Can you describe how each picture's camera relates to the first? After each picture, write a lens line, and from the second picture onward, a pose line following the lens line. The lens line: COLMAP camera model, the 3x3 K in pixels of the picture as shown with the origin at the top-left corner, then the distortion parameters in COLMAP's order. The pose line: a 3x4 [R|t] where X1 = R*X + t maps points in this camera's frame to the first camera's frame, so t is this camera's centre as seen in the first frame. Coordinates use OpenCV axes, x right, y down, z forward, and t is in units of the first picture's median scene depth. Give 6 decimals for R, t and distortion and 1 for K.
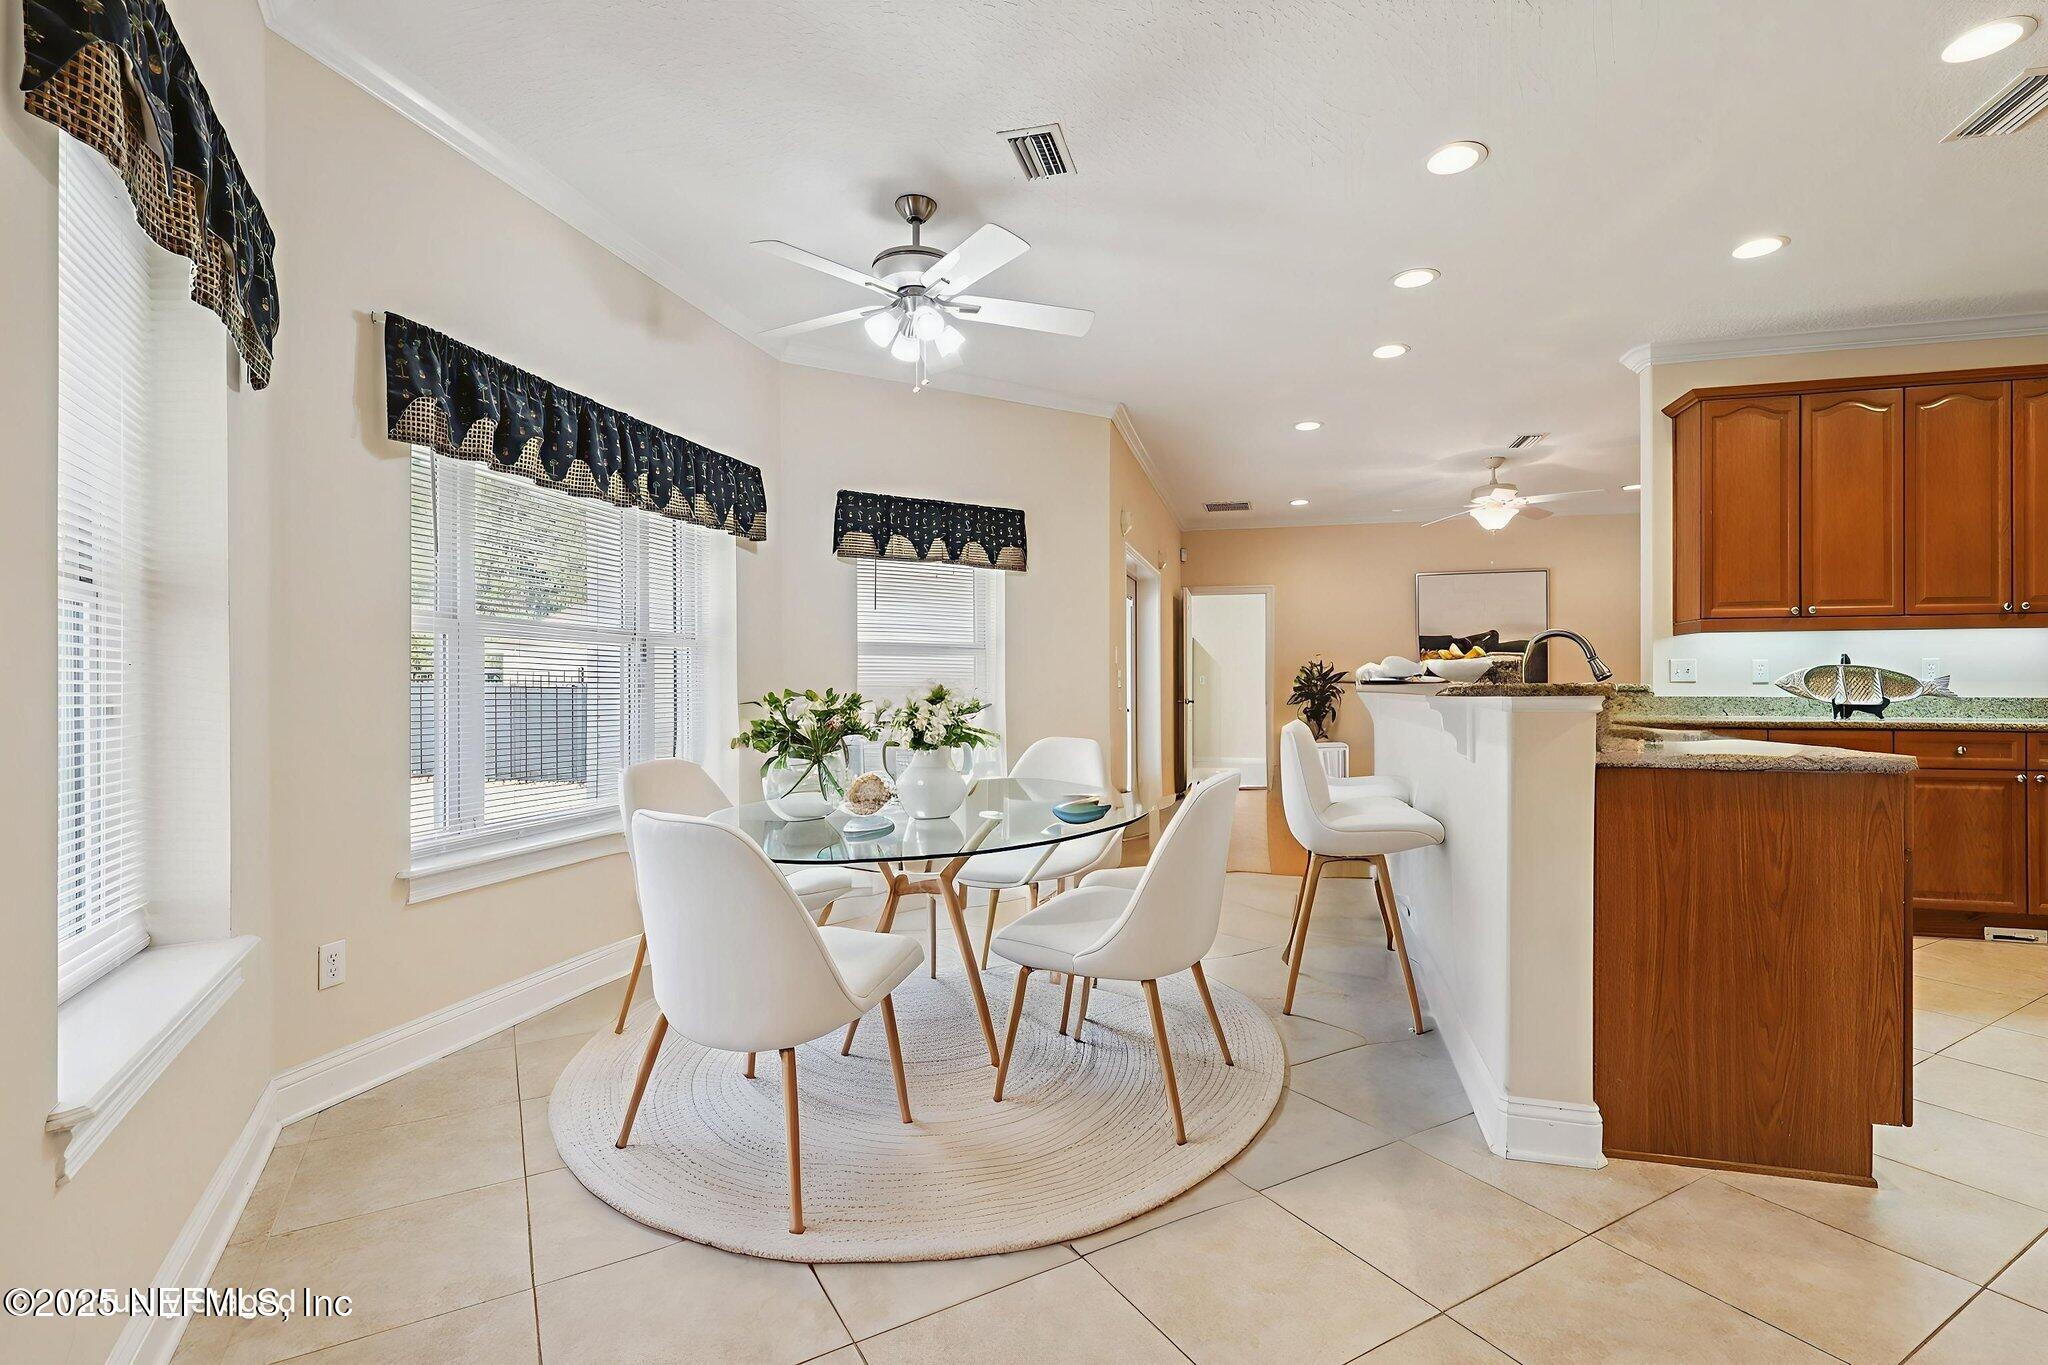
lens RADIAL K [[959.4, 0, 1024.0], [0, 959.4, 682.5], [0, 0, 1]] dist [0.000437, -0.000164]
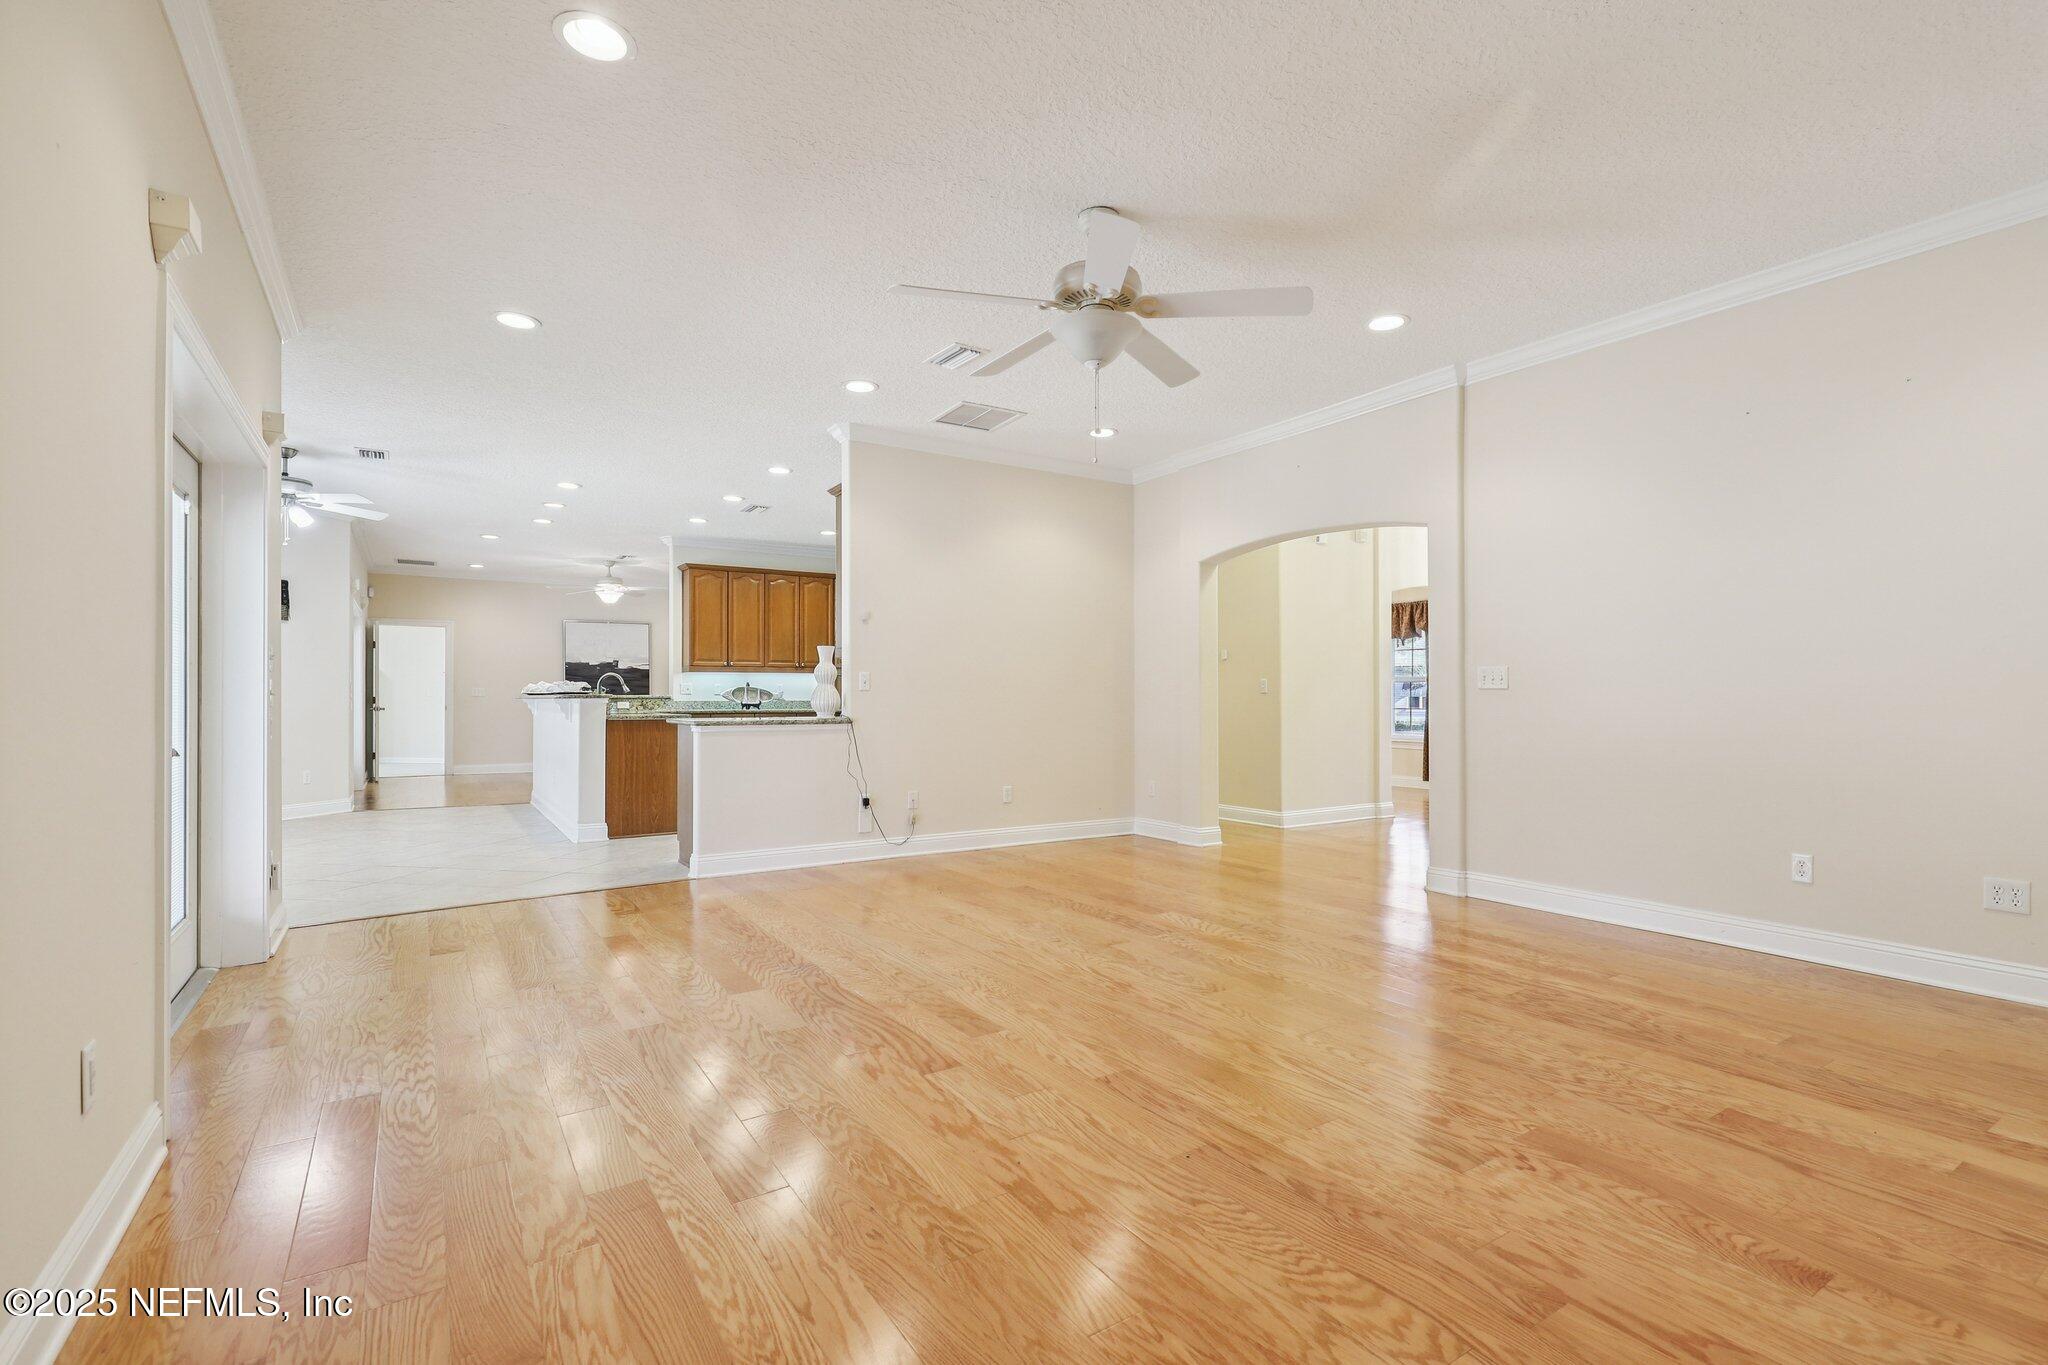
lens RADIAL K [[943.4, 0, 1024.0], [0, 943.4, 682.5], [0, 0, 1]] dist [0.000810, 0.000085]
pose [[0.673840, 0.006282, 0.738850, -0.386952], [0.001844, 0.999946, -0.010184, -0.004139], [-0.738875, 0.008224, 0.673793, -1.042772]]
